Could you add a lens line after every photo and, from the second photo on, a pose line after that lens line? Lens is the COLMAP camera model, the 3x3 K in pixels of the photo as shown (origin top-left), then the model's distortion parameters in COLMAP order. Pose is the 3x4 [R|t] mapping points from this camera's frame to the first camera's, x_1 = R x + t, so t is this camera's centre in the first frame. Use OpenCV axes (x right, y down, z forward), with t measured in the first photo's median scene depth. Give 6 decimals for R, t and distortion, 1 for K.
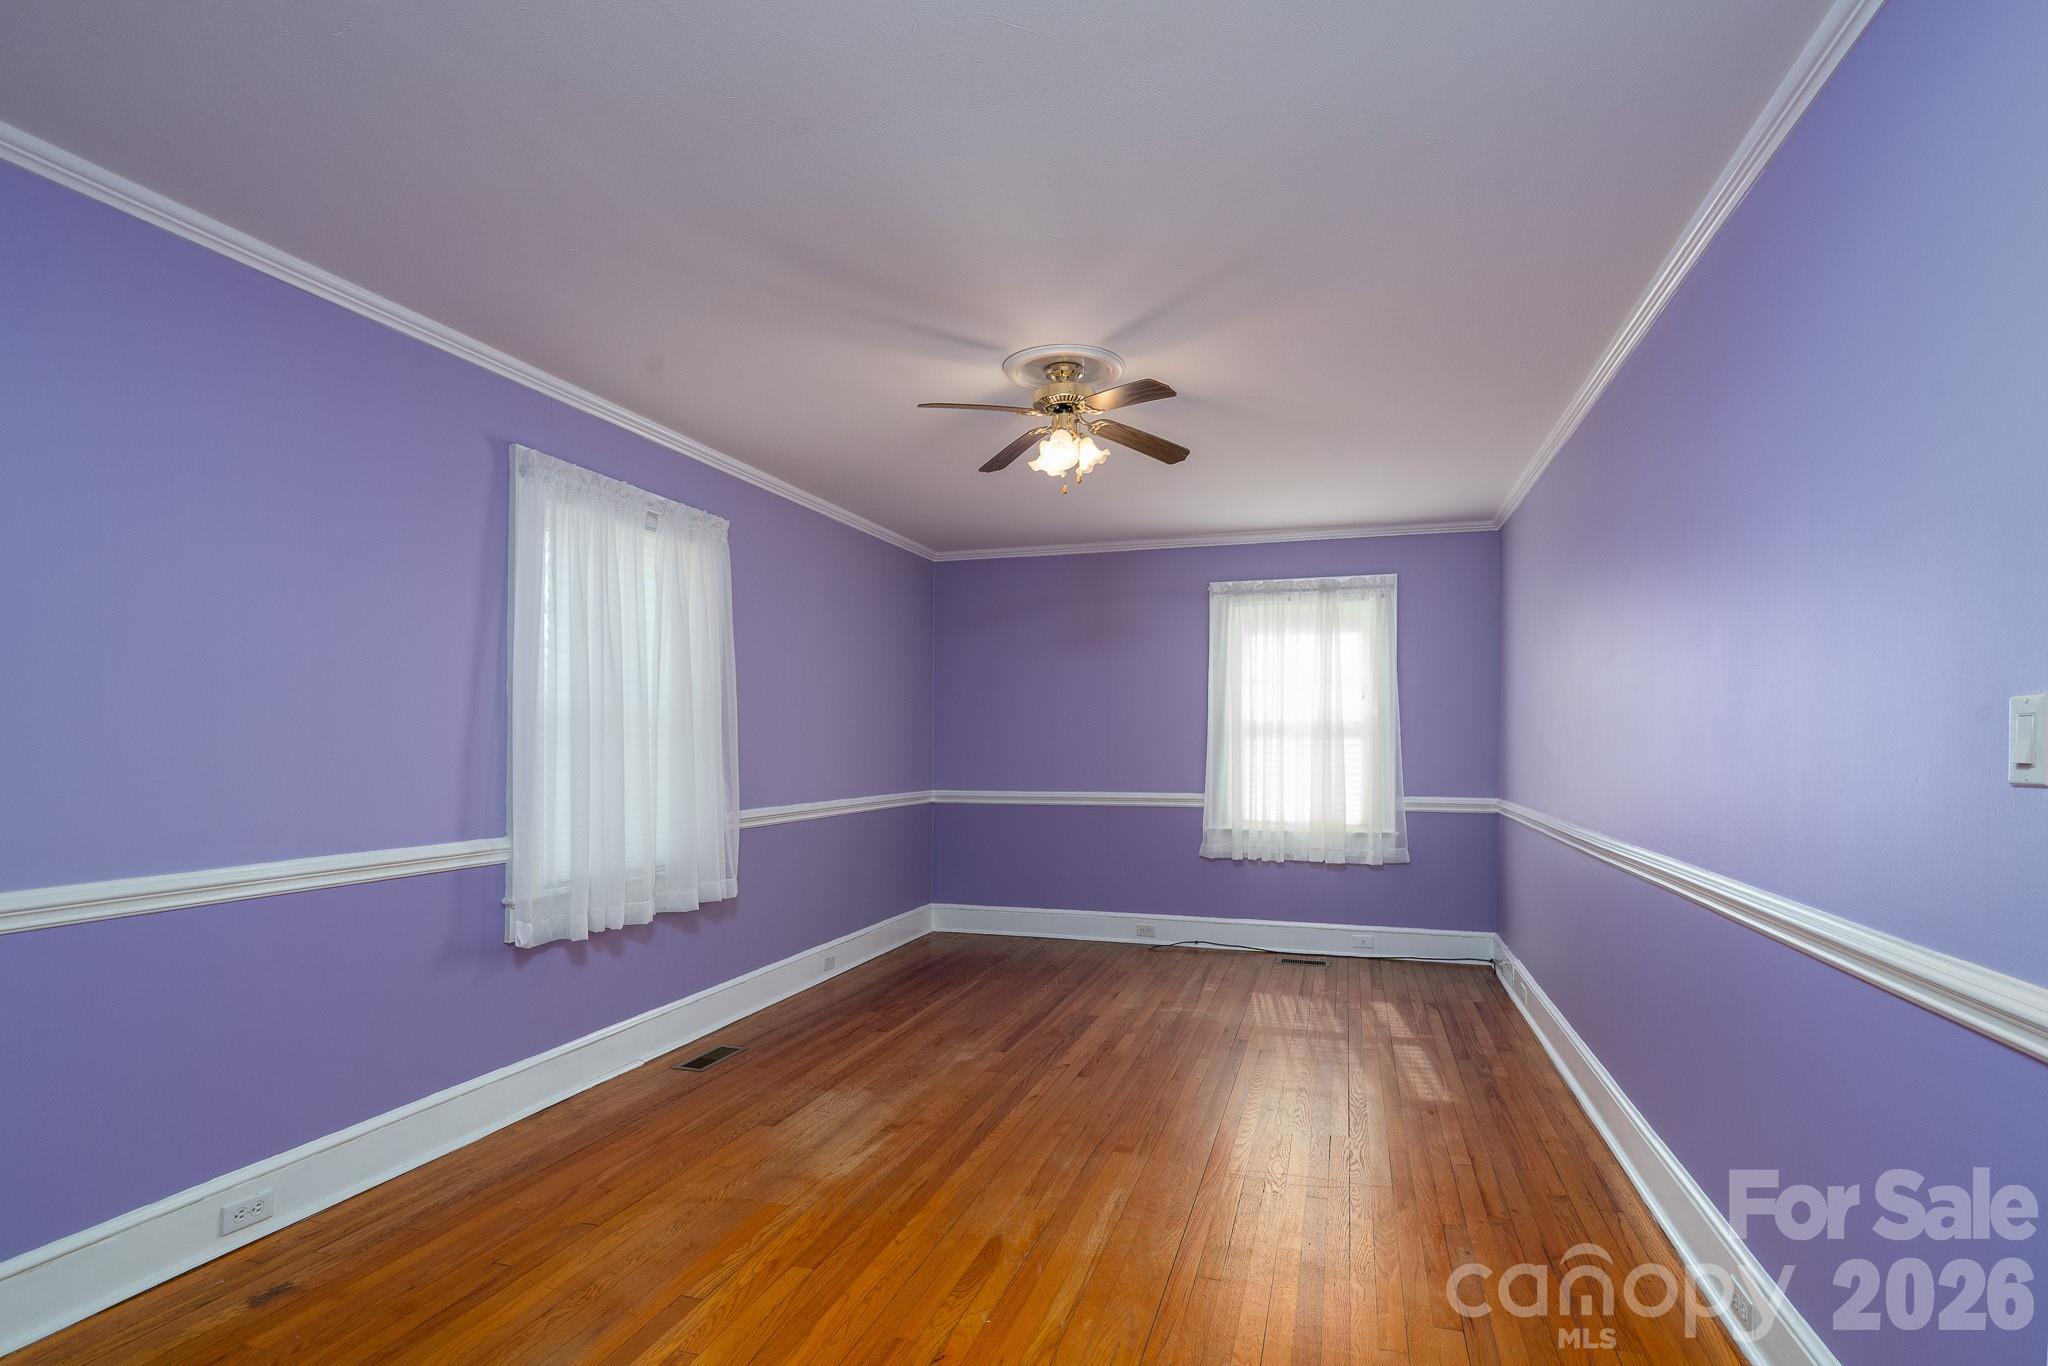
lens RADIAL K [[961.4, 0, 1060.8], [0, 961.4, 746.5], [0, 0, 1]] dist [-0.003643, 0.002665]
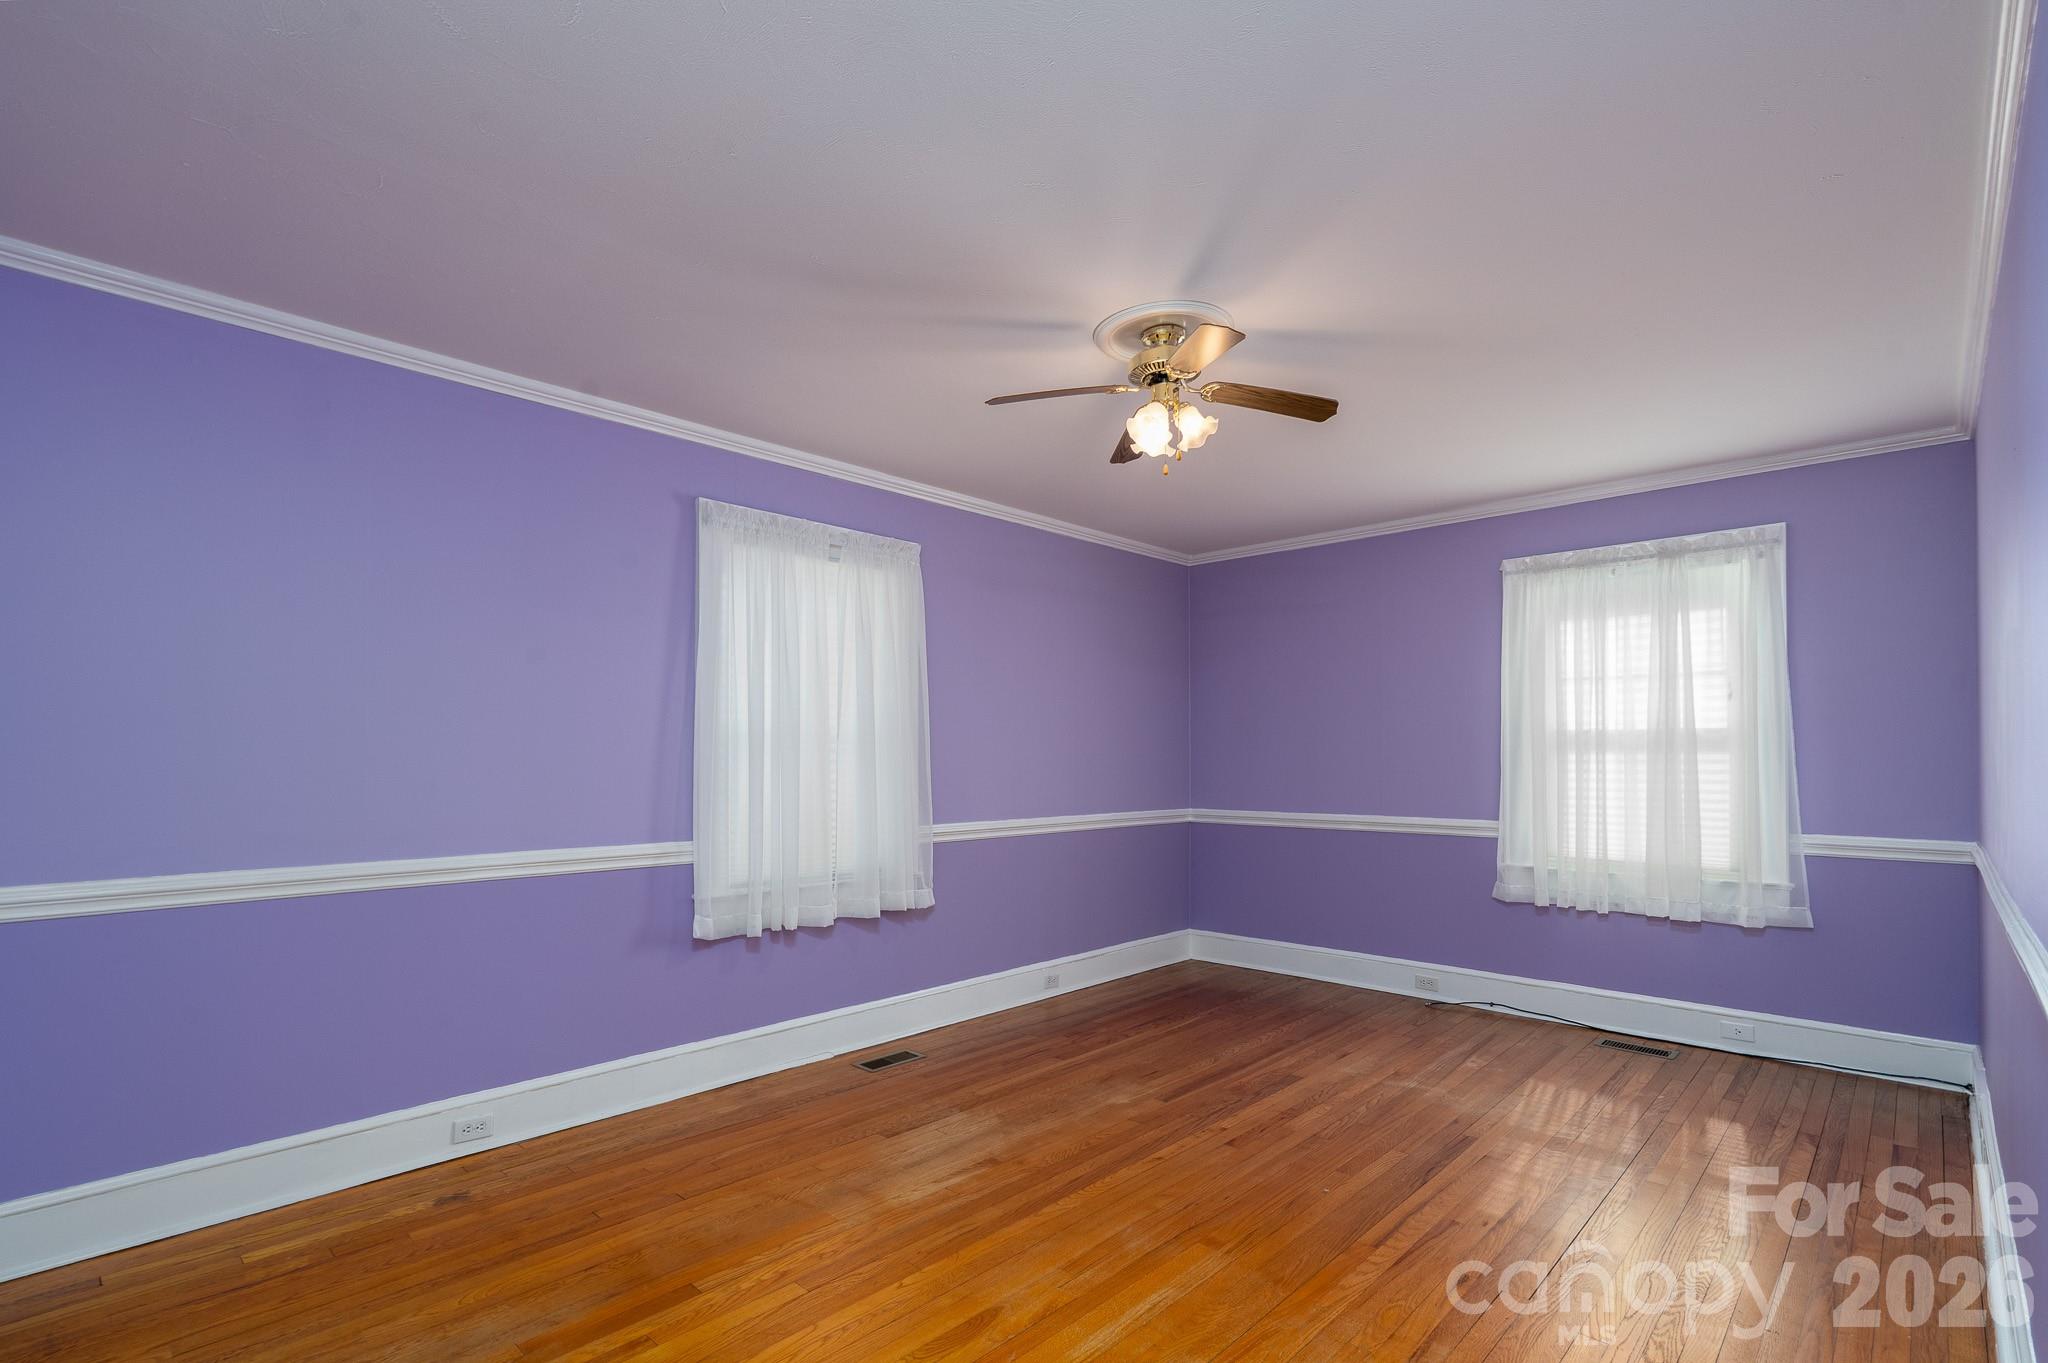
lens RADIAL K [[961.4, 0, 984.2], [0, 961.4, 751.7], [0, 0, 1]] dist [-0.003643, 0.002665]
pose [[0.882135, -0.002781, -0.470988, 0.222357], [-0.002089, 0.999950, -0.009817, -0.001210], [0.470991, 0.009644, 0.882085, 0.125040]]
